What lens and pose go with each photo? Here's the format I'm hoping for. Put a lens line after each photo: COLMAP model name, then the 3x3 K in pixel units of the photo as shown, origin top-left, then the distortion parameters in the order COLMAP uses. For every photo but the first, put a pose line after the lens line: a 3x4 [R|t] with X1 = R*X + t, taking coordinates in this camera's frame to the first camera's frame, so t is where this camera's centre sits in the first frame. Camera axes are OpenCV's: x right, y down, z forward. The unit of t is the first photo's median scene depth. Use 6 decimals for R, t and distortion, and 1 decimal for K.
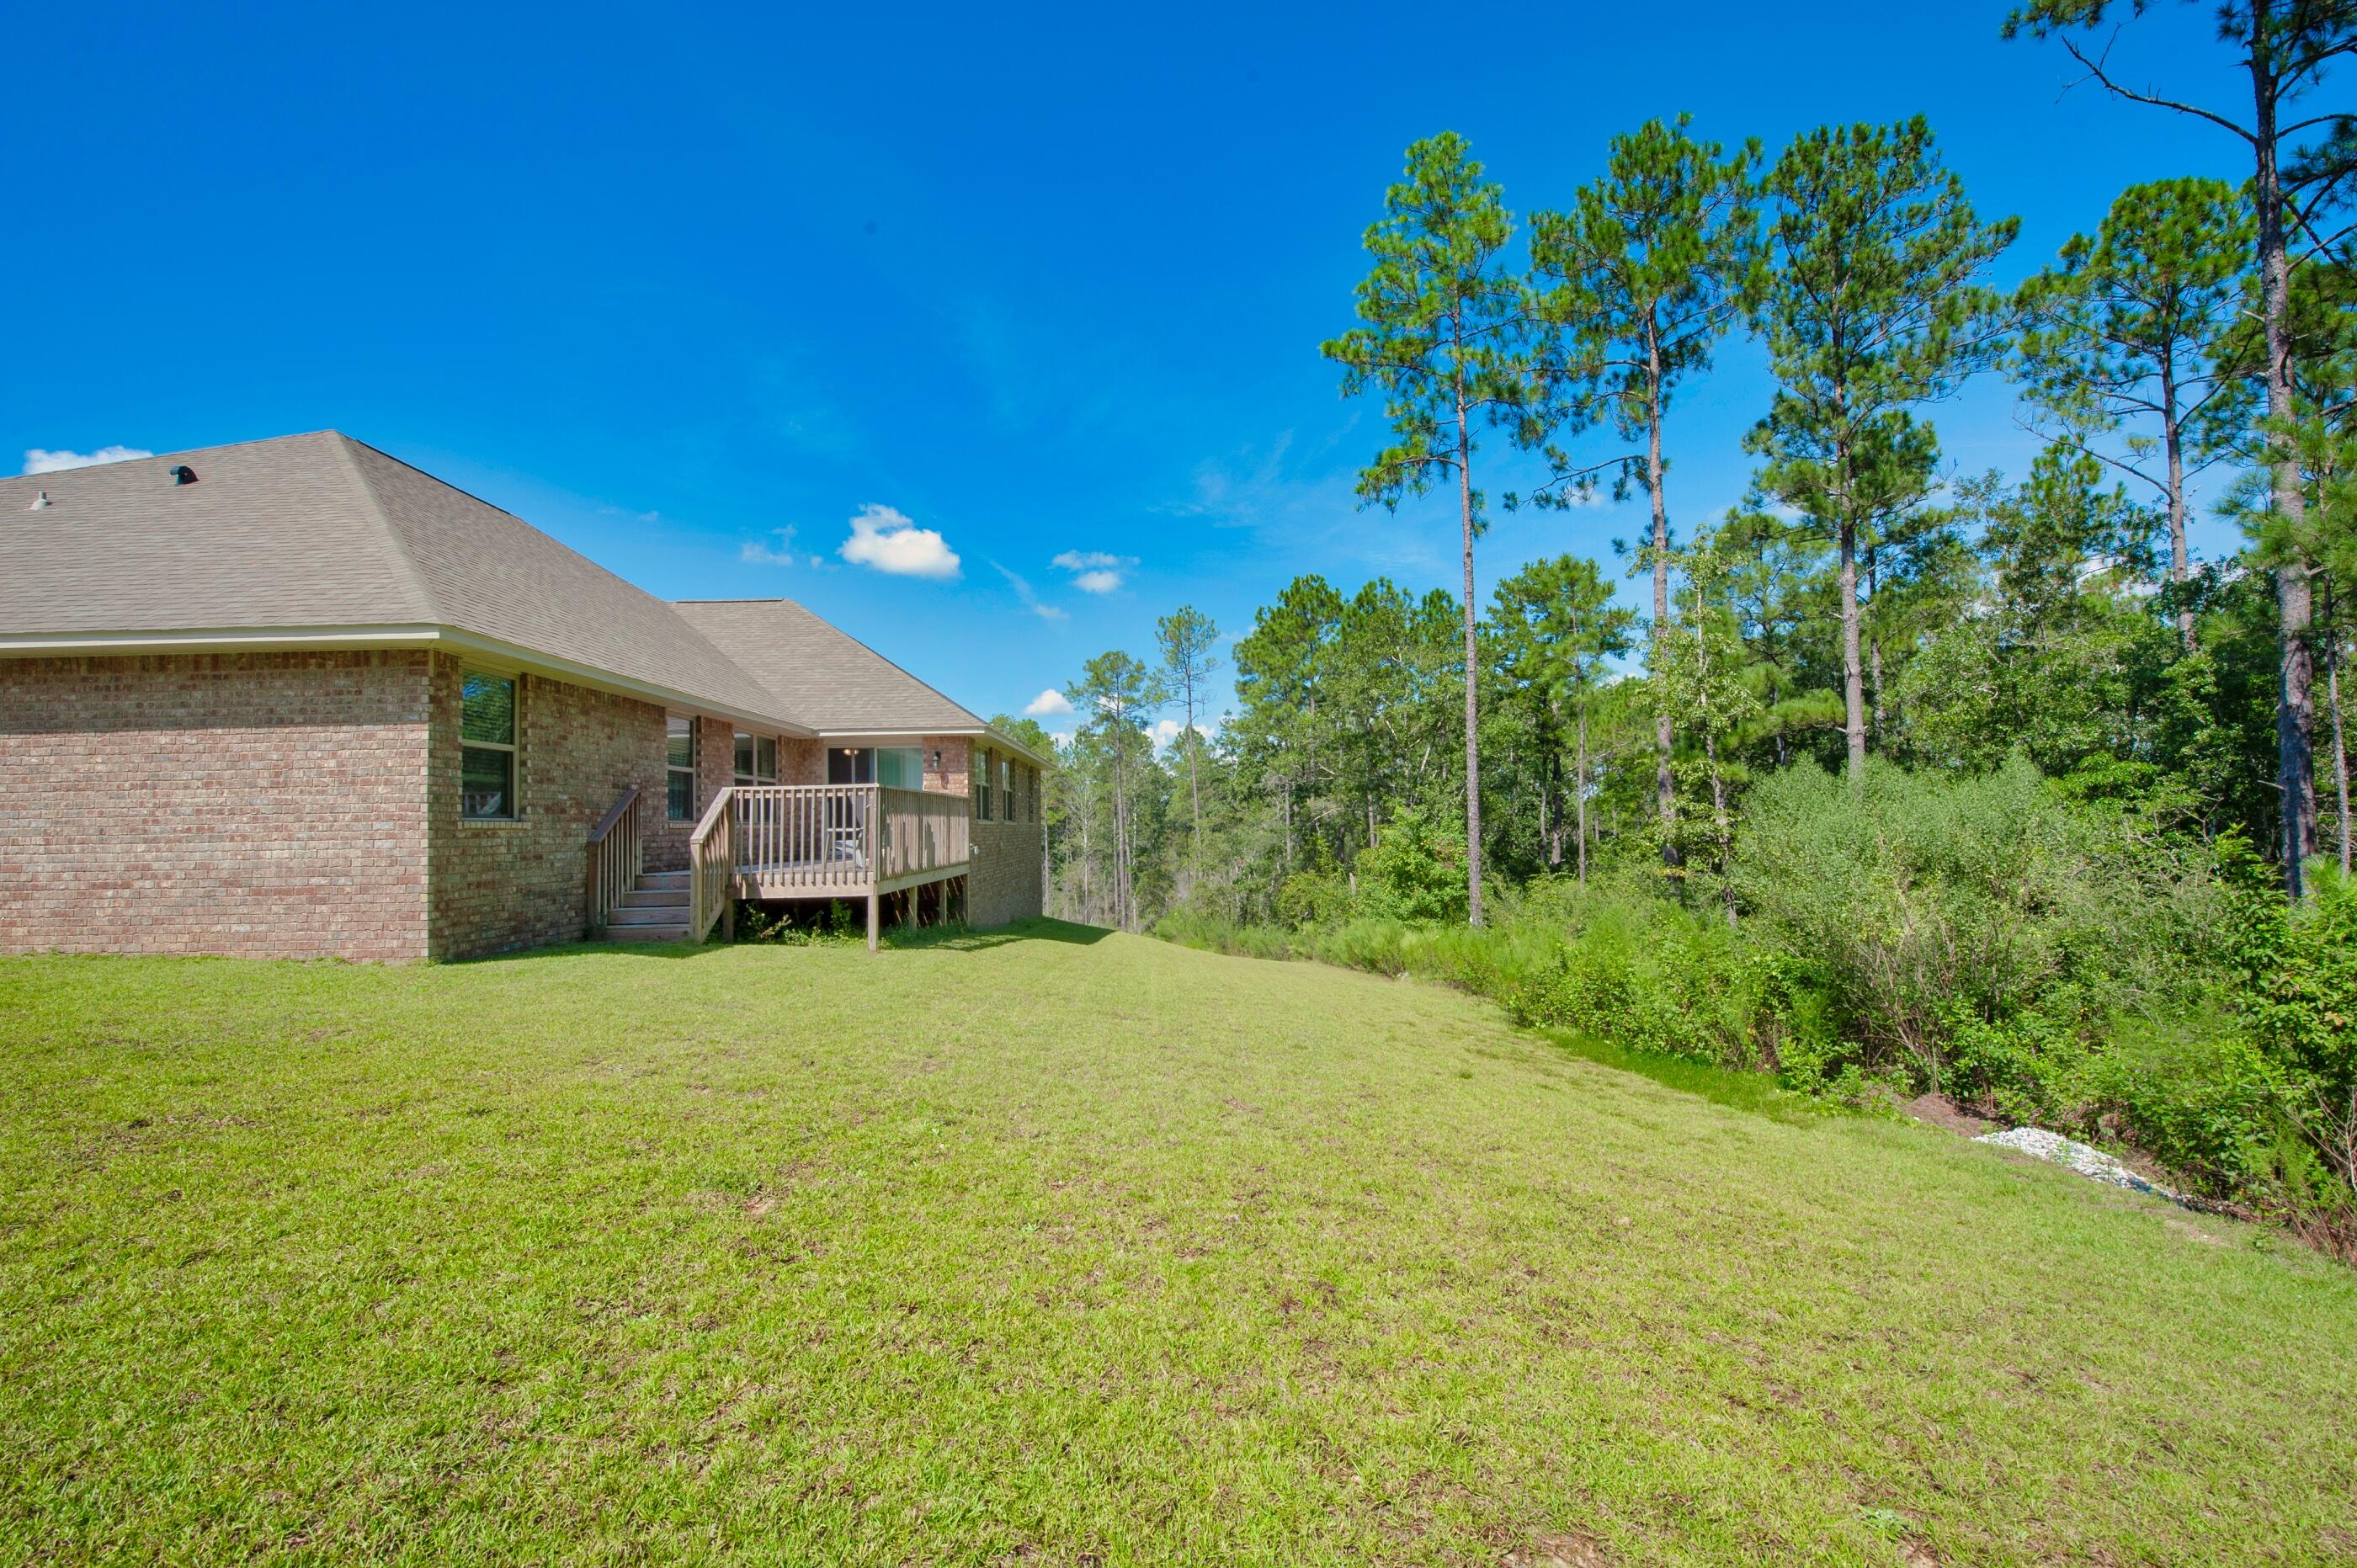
lens RADIAL K [[909.7, 0, 1178.0], [0, 909.7, 835.9], [0, 0, 1]] dist [-0.017225, -0.002643]
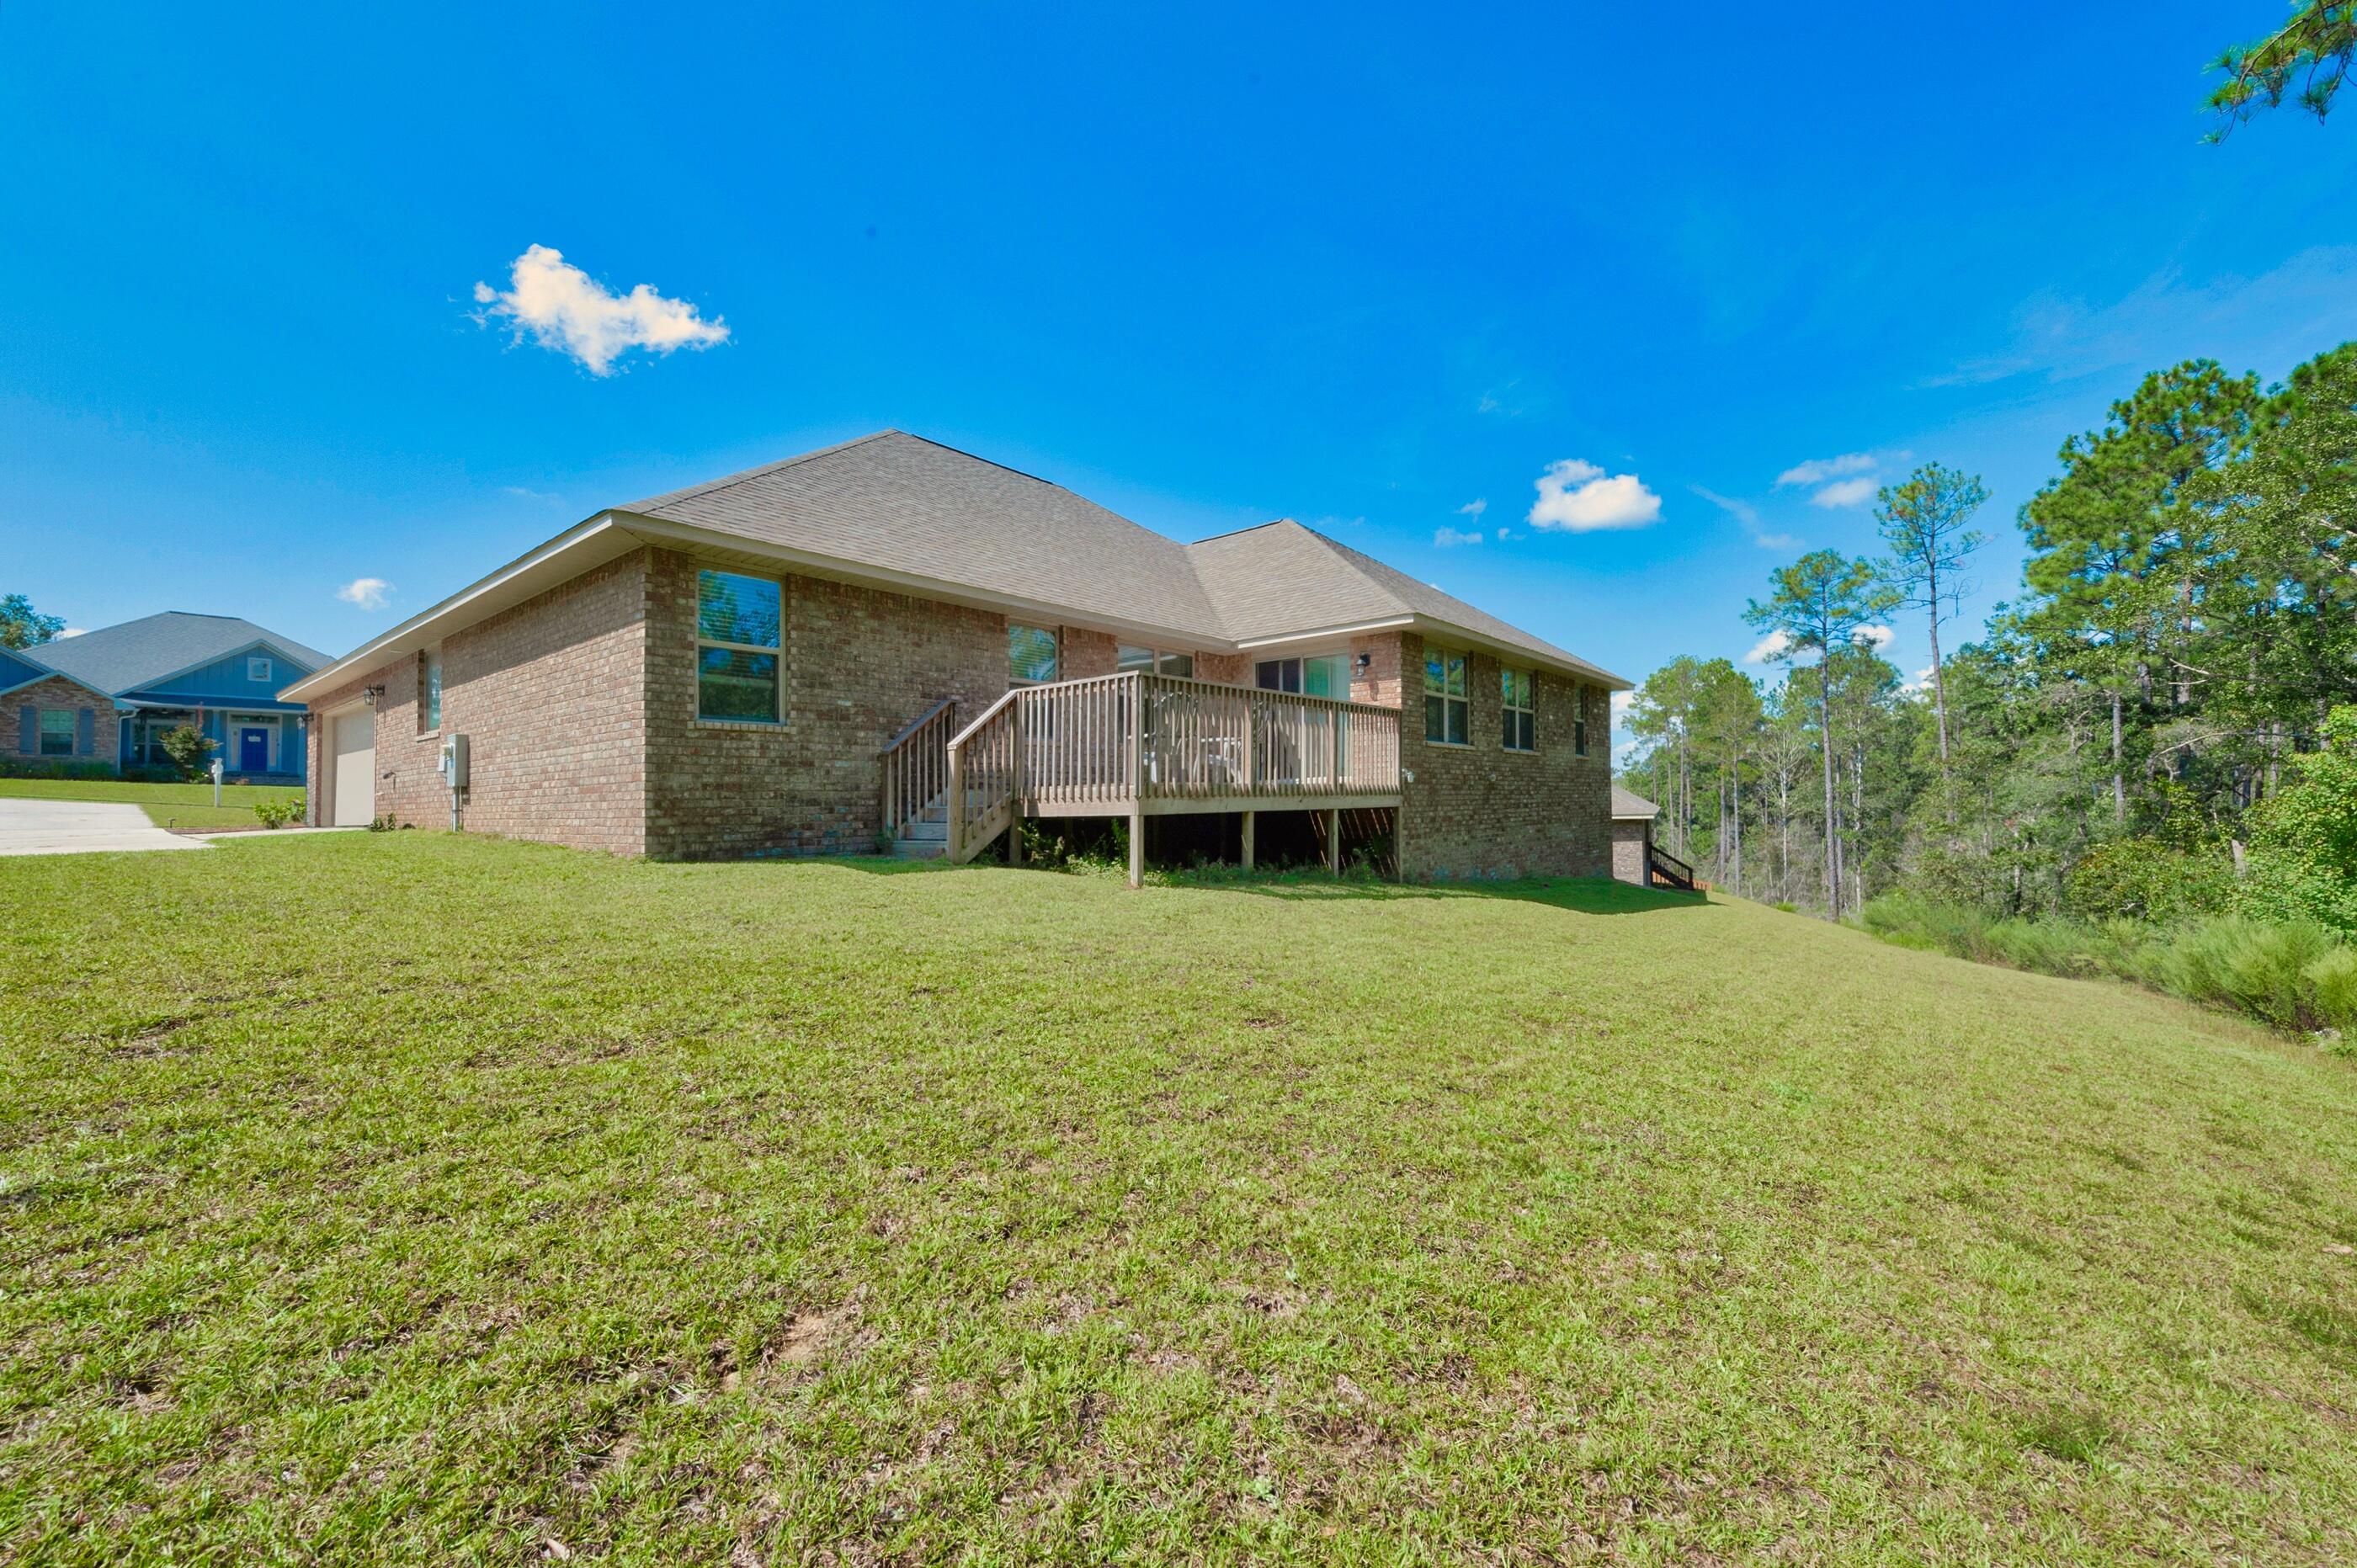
lens RADIAL K [[864.0, 0, 1225.1], [0, 864.0, 841.4], [0, 0, 1]] dist [0.001369, -0.006133]
pose [[0.747821, 0.026579, -0.663368, 0.146129], [-0.000022, 0.999199, 0.040011, 0.040913], [0.663901, -0.029906, 0.747223, 0.350452]]
